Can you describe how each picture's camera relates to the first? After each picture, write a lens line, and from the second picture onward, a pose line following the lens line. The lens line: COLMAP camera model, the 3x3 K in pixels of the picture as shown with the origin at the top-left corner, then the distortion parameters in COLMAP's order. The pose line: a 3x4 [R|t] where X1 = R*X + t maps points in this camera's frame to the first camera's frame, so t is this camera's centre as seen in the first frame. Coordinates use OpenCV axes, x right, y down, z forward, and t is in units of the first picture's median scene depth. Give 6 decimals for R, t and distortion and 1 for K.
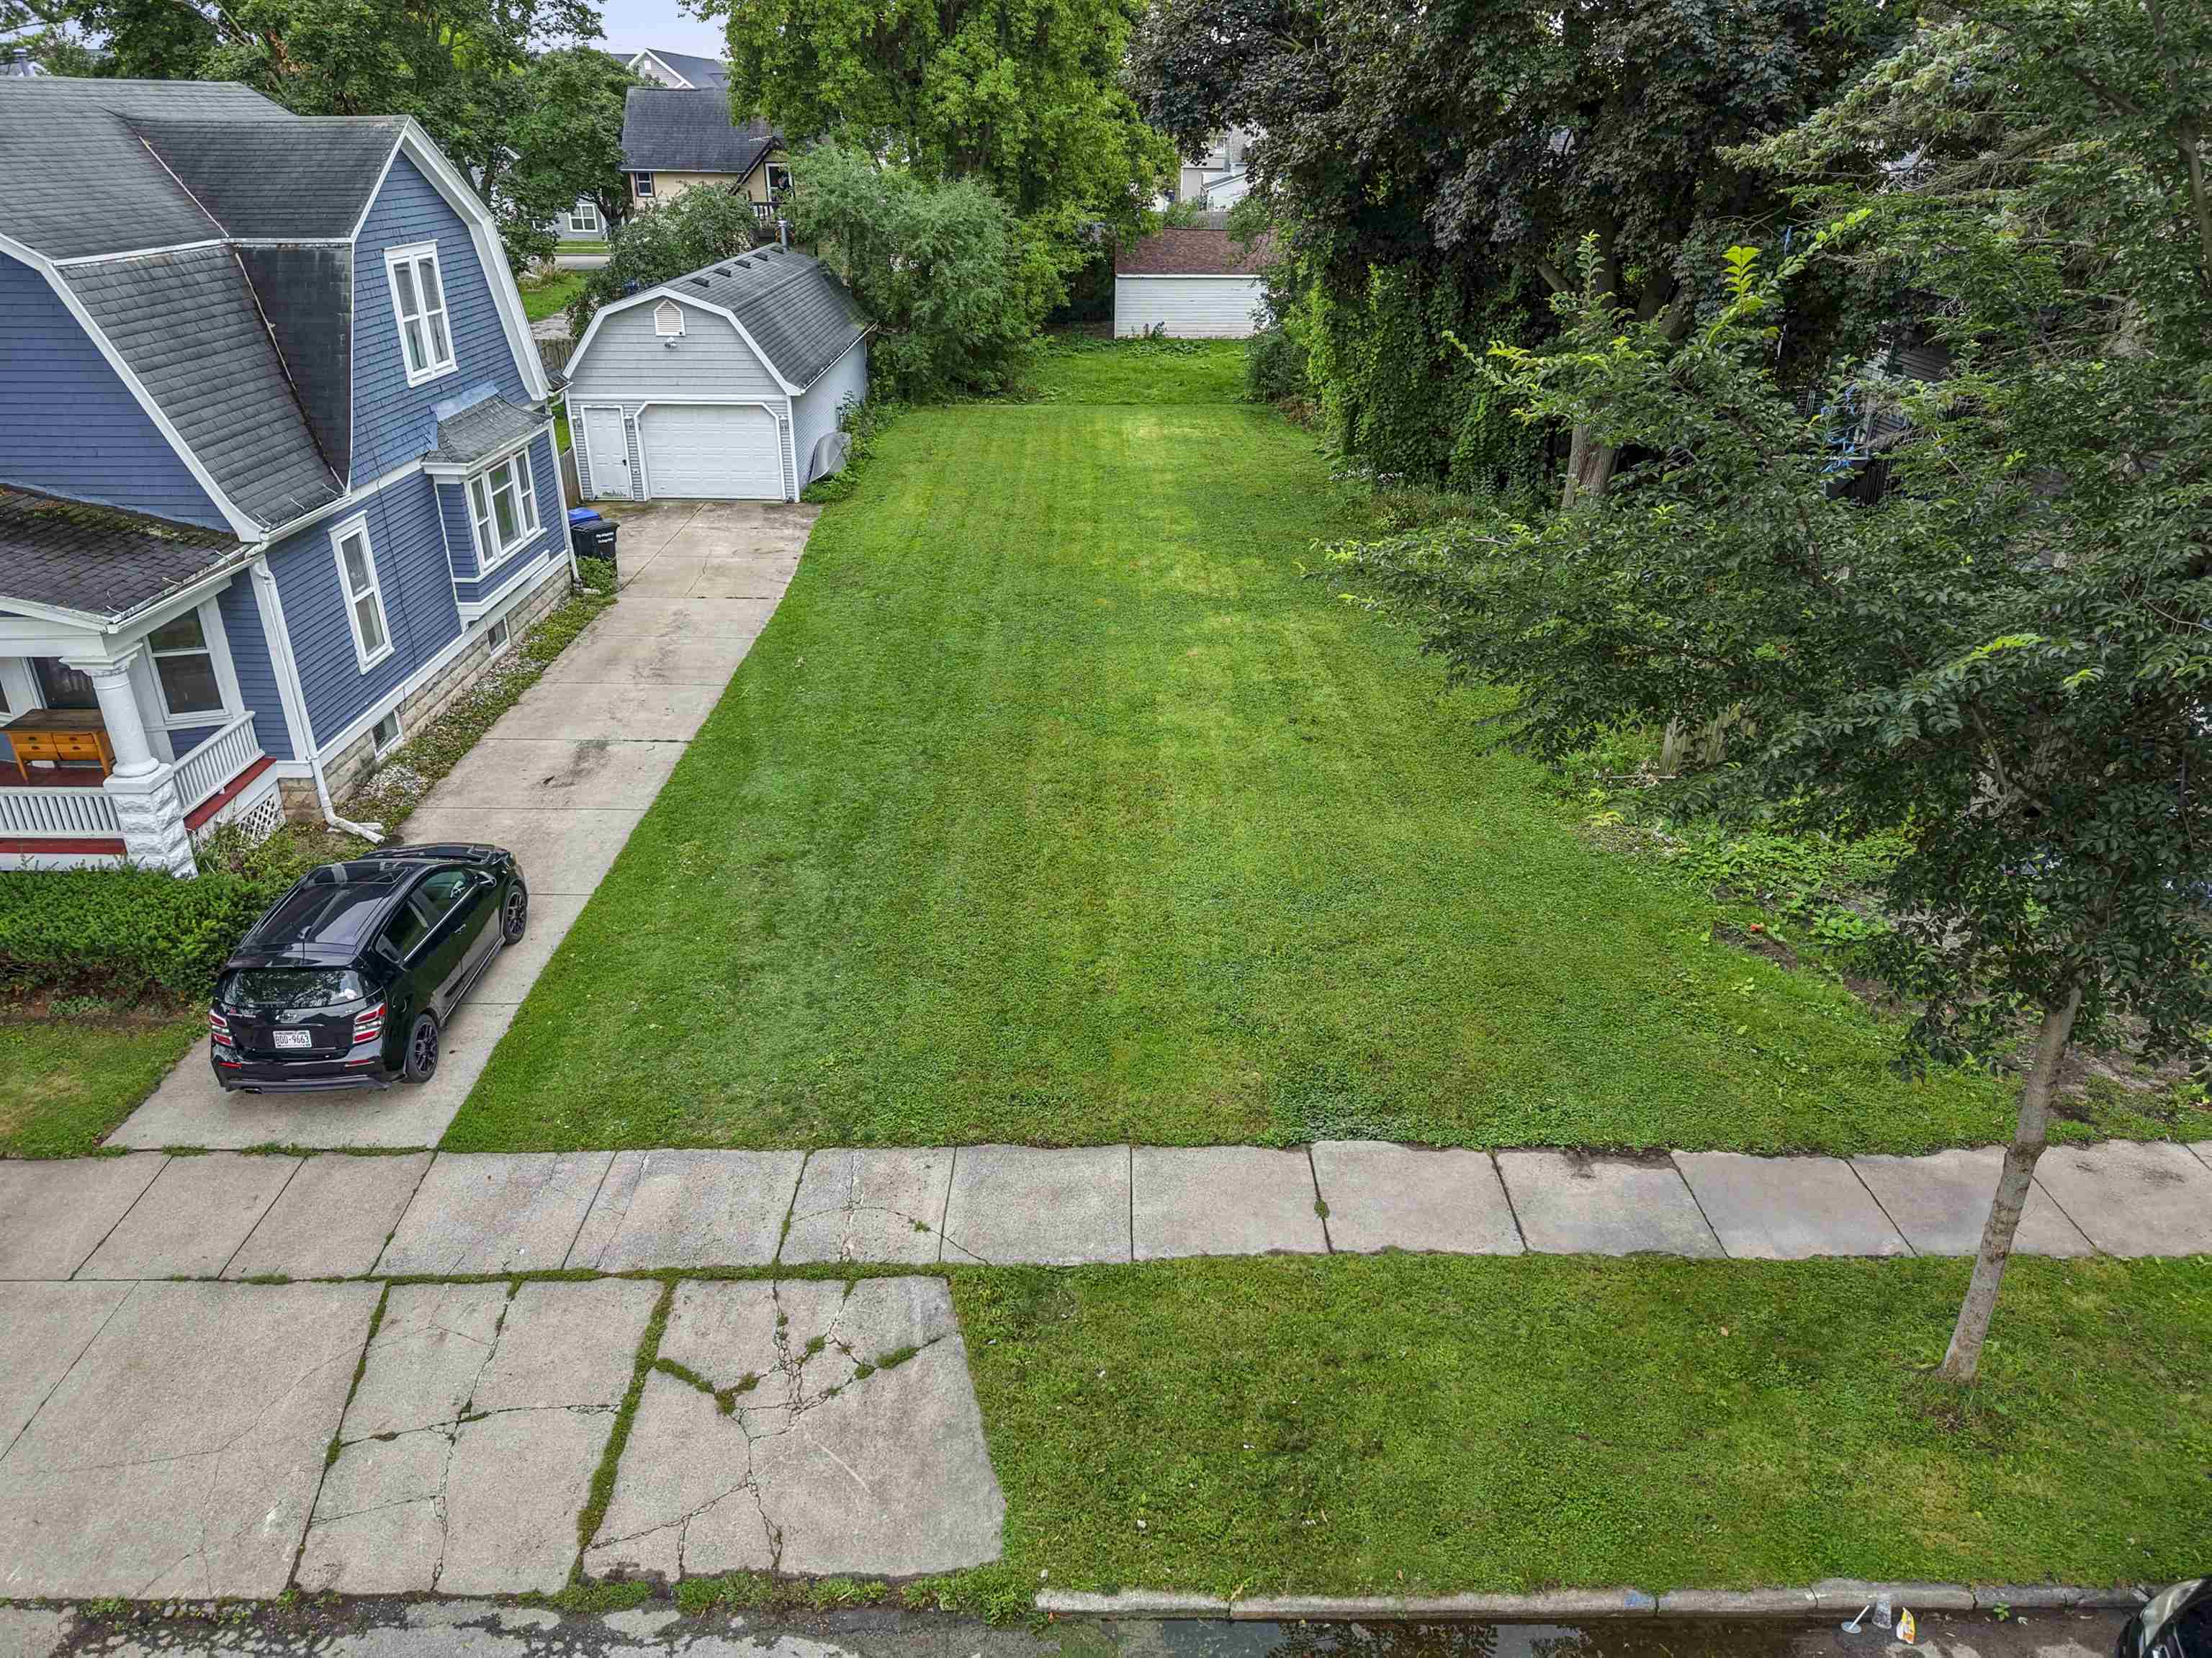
lens RADIAL K [[1484.1, 0, 1097.6], [0, 1484.1, 822.7], [0, 0, 1]] dist [0.007545, -0.003440]
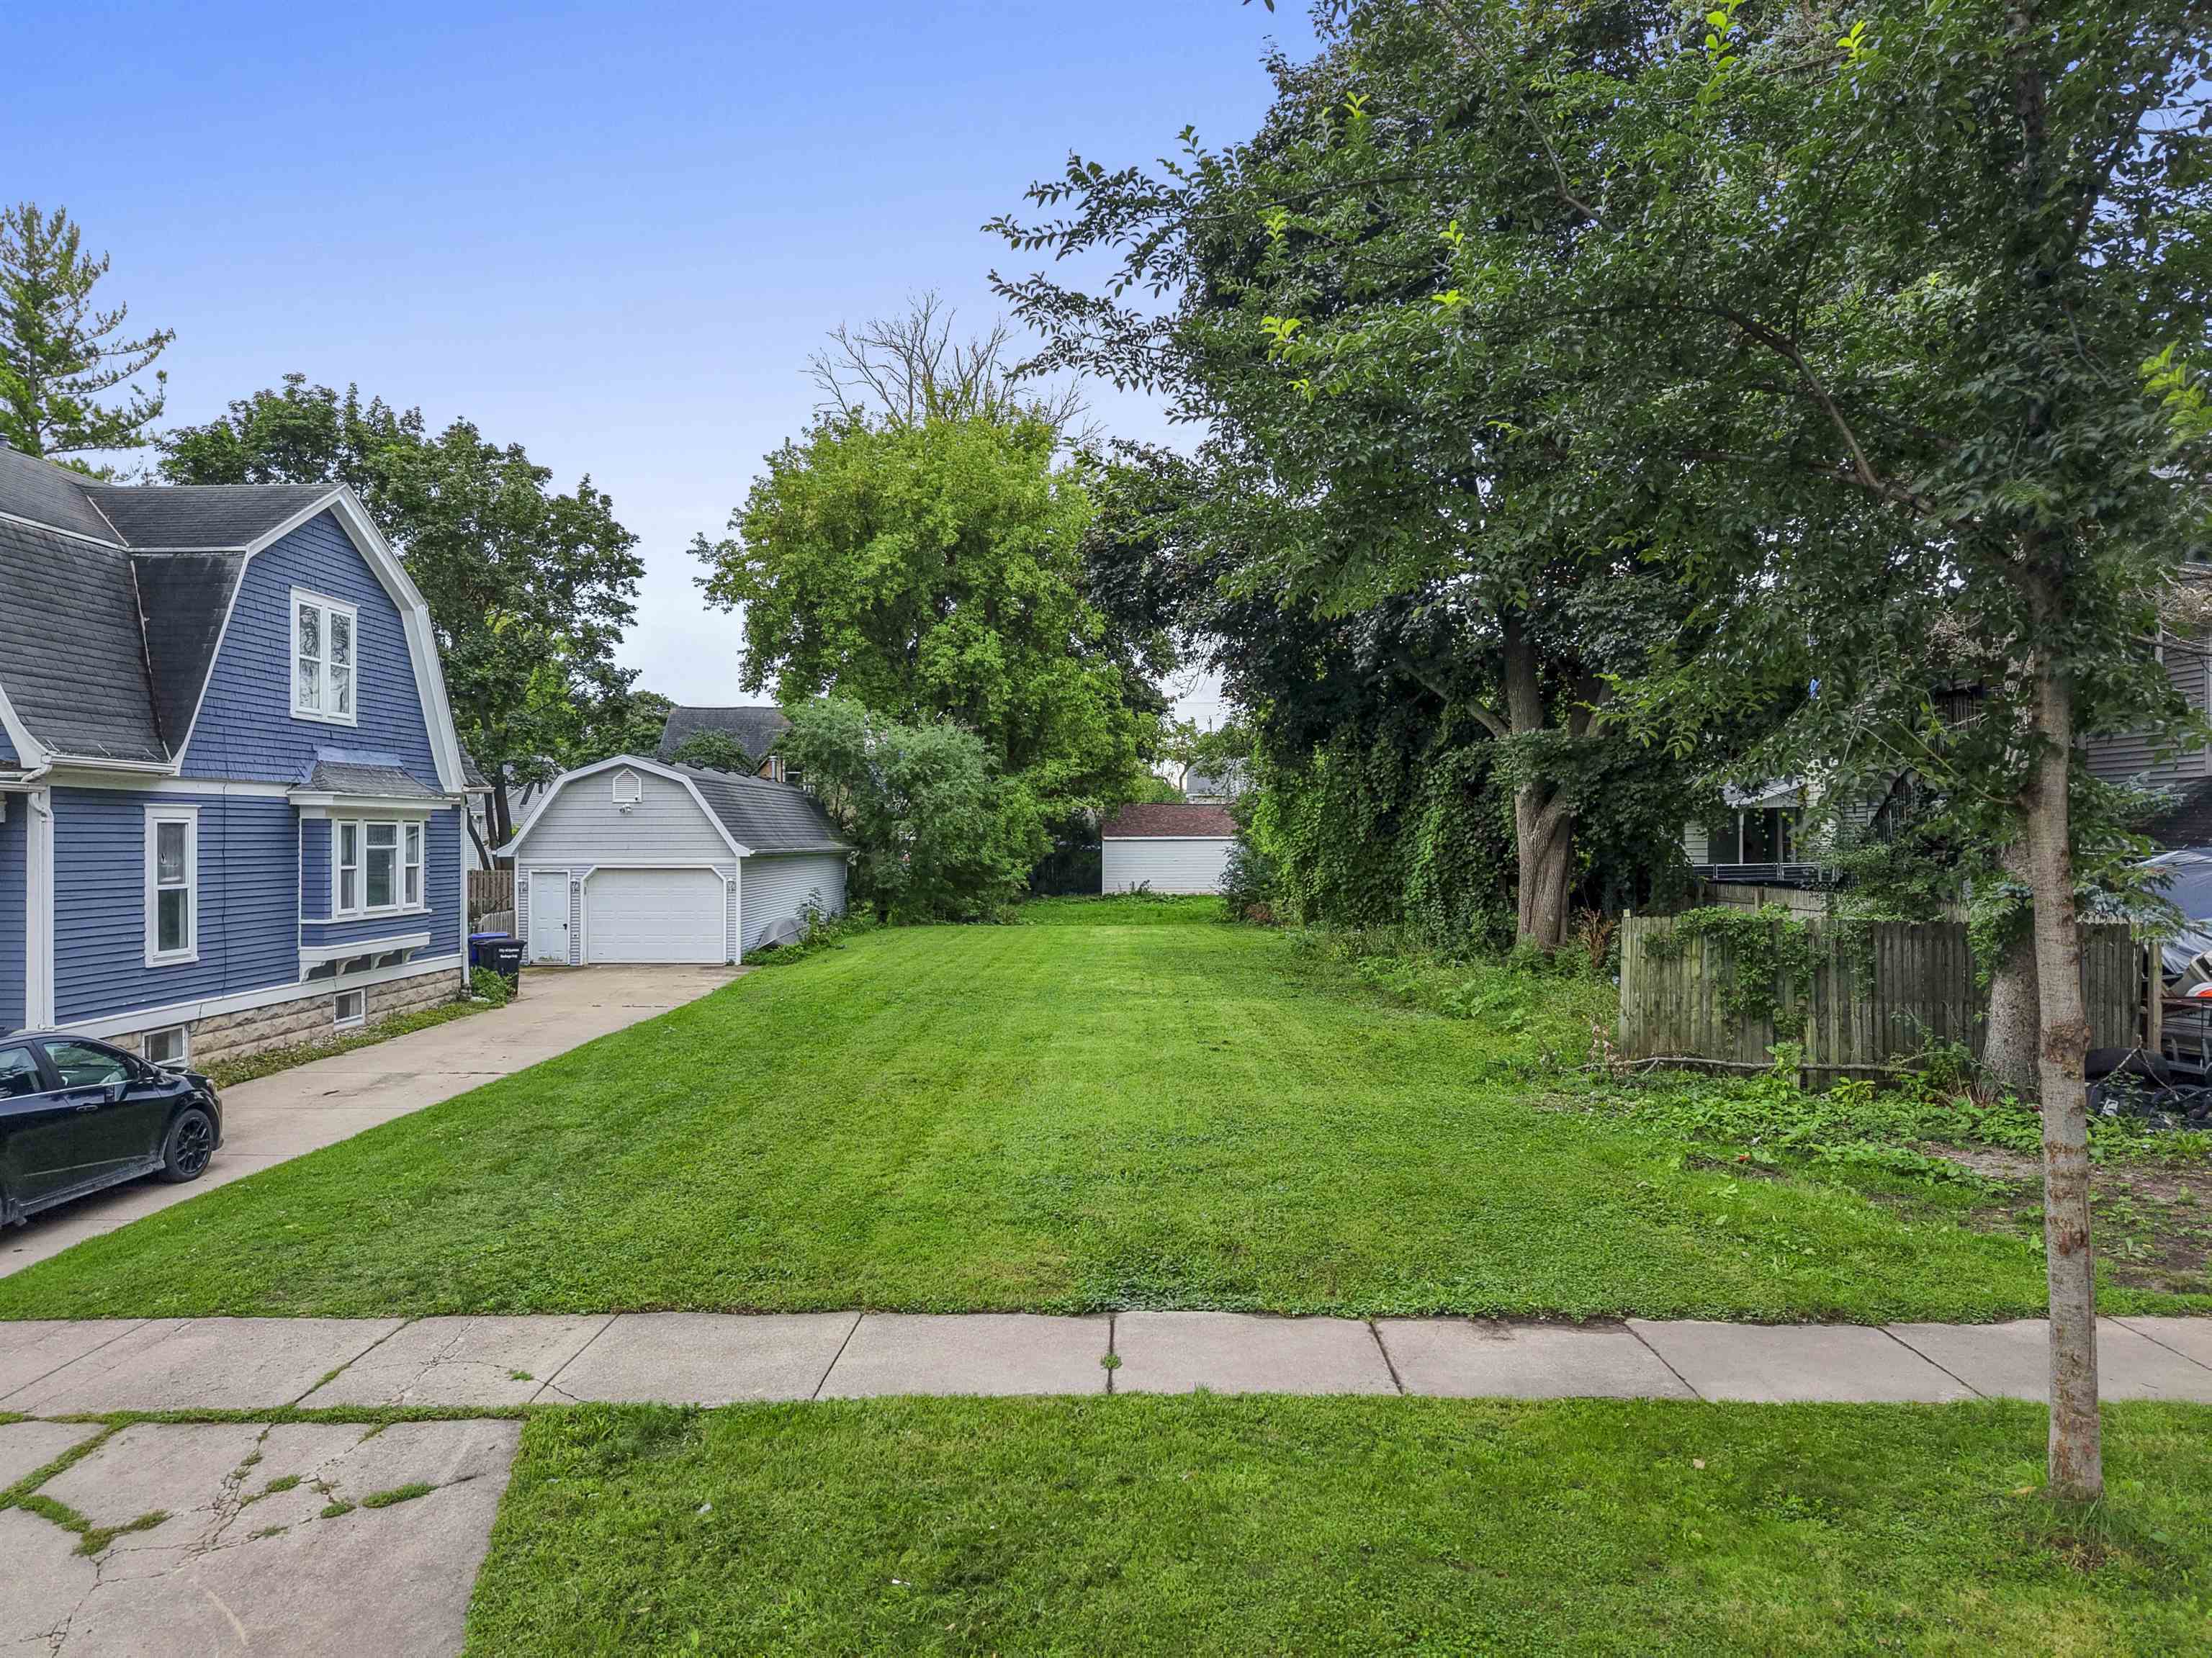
lens RADIAL K [[1475.1, 0, 1103.3], [0, 1475.1, 816.6], [0, 0, 1]] dist [0.038318, -0.043654]
pose [[0.999733, -0.006970, -0.022011, 0.150956], [-0.003350, 0.899467, -0.436975, 0.306533], [0.022844, 0.436932, 0.899204, 0.249127]]
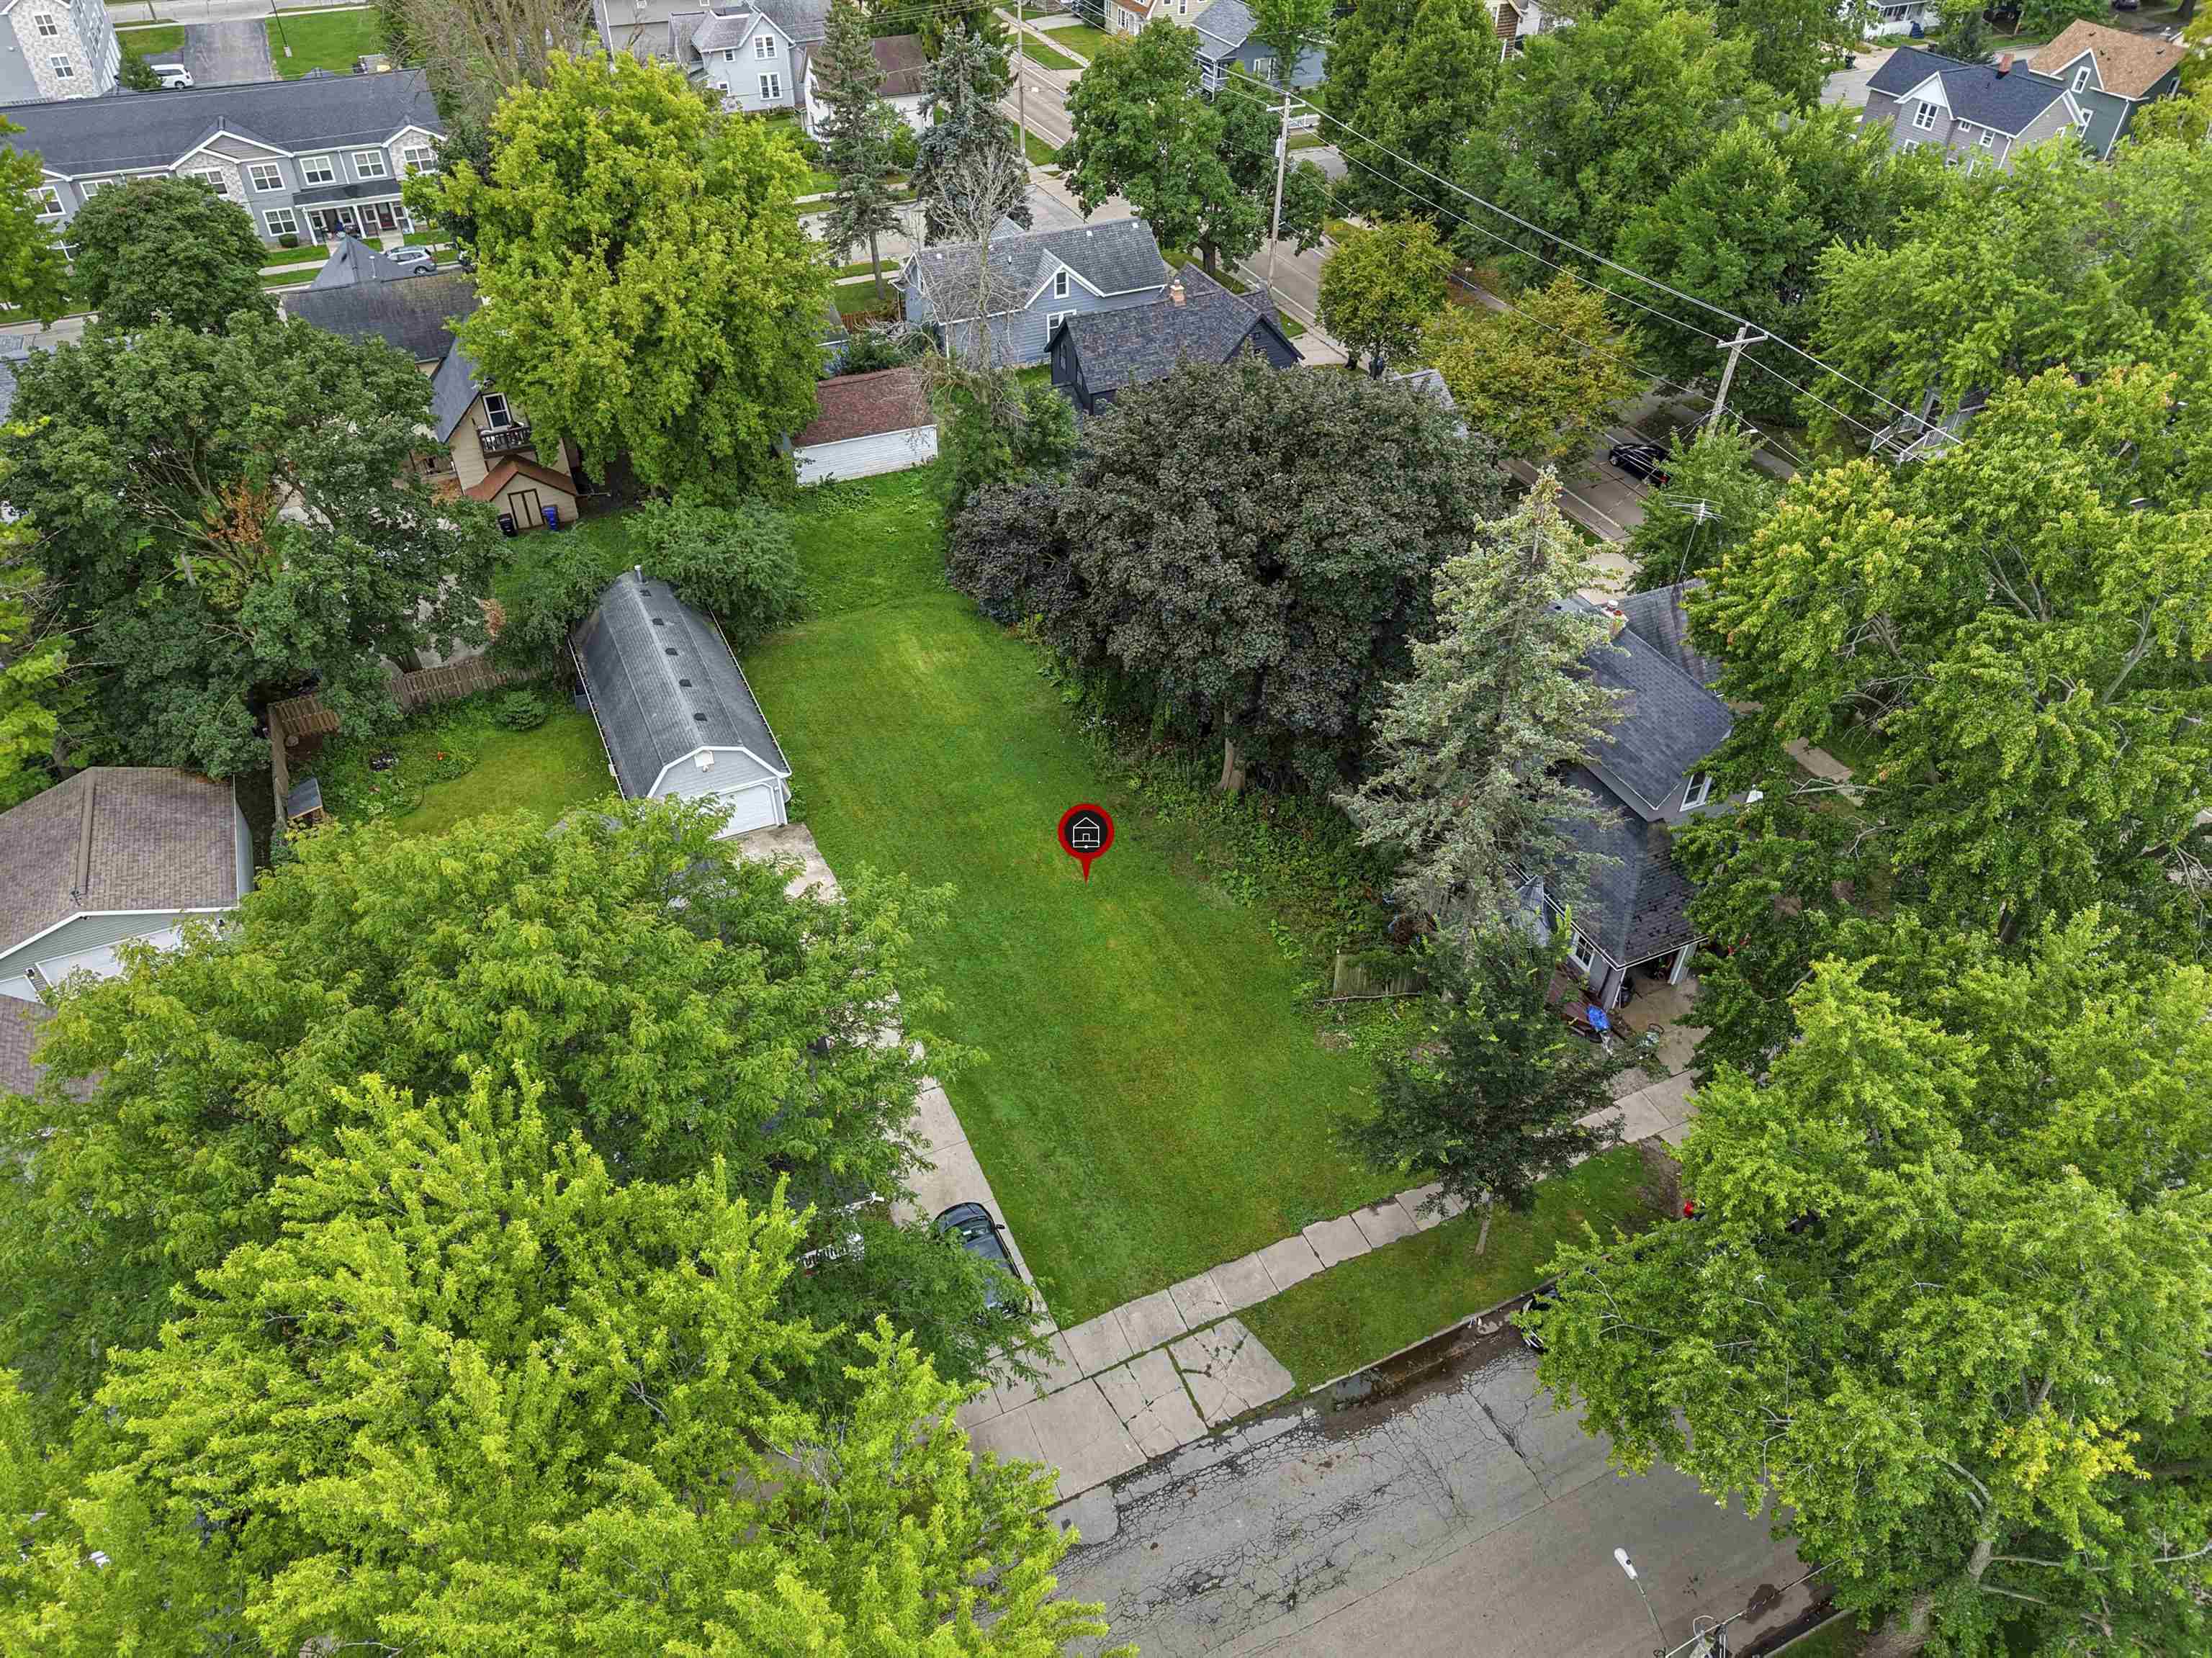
lens RADIAL K [[1484.1, 0, 1097.6], [0, 1484.1, 822.7], [0, 0, 1]] dist [0.007545, -0.003440]
pose [[0.911638, -0.265352, 0.313855, -1.040455], [0.174698, 0.941411, 0.288490, -1.628942], [-0.372017, -0.208169, 0.904582, -1.589061]]
